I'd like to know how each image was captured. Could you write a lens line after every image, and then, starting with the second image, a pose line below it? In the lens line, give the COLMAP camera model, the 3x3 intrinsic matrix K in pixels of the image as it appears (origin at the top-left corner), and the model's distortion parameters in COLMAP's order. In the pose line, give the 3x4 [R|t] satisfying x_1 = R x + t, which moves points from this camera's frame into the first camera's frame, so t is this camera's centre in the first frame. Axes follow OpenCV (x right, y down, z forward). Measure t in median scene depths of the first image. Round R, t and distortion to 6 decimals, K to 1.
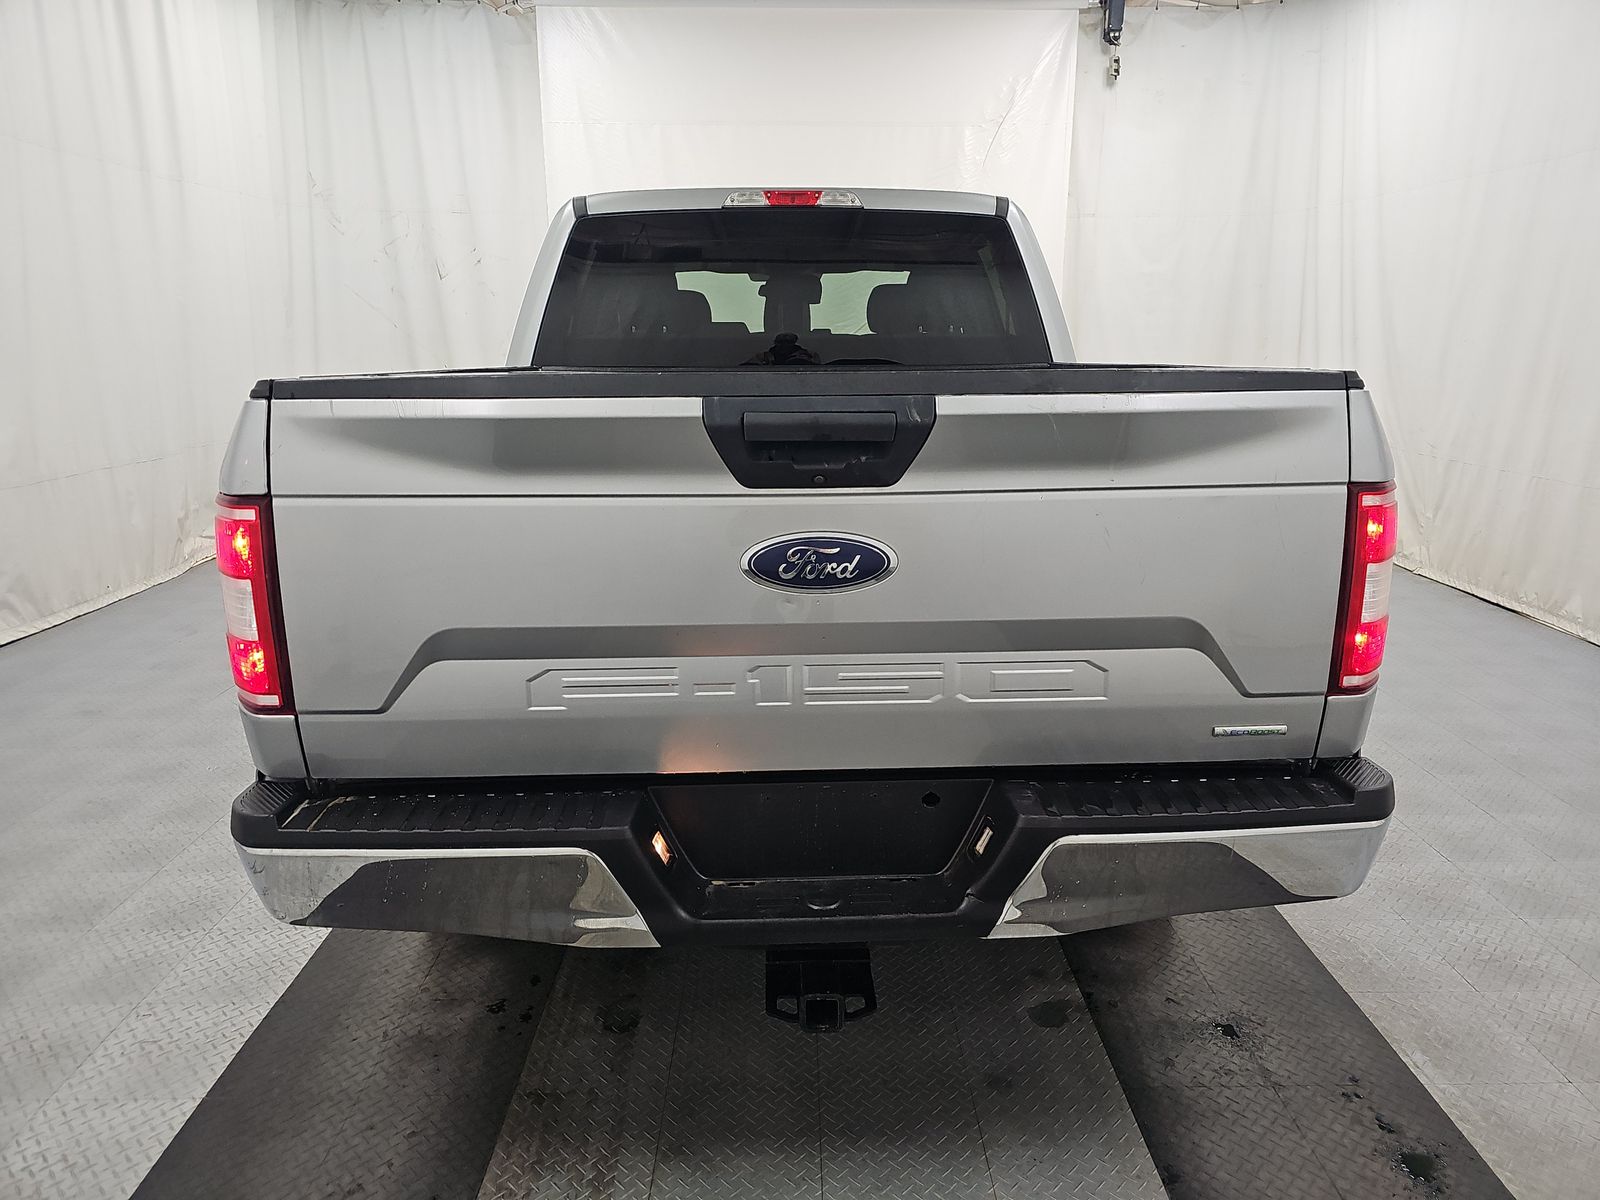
lens RADIAL K [[1051.2, 0, 806.8], [0, 1051.2, 599.4], [0, 0, 1]] dist [0.053925, -0.045055]
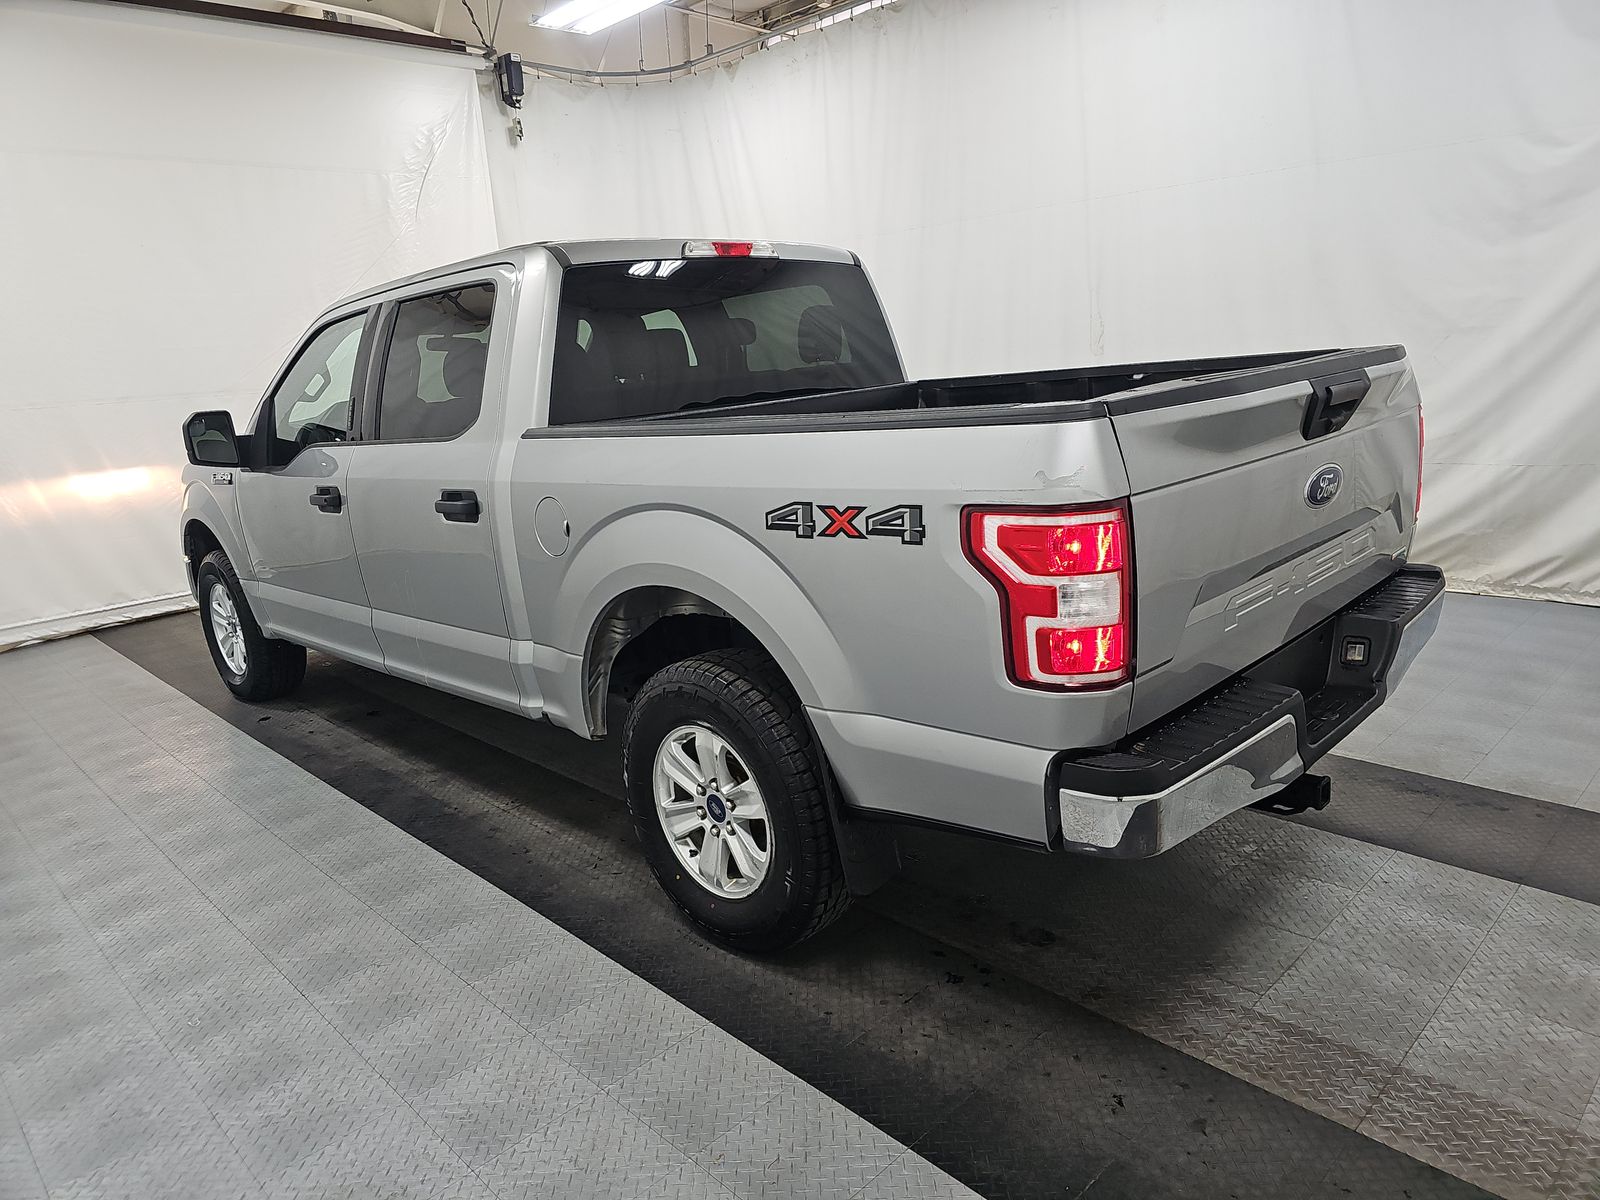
lens RADIAL K [[1051.2, 0, 806.8], [0, 1051.2, 599.4], [0, 0, 1]] dist [0.053925, -0.045055]
pose [[0.727926, -0.210692, 0.652482, -1.079815], [0.237439, 0.970196, 0.048392, -0.088038], [-0.643231, 0.119699, 0.756258, 0.235171]]
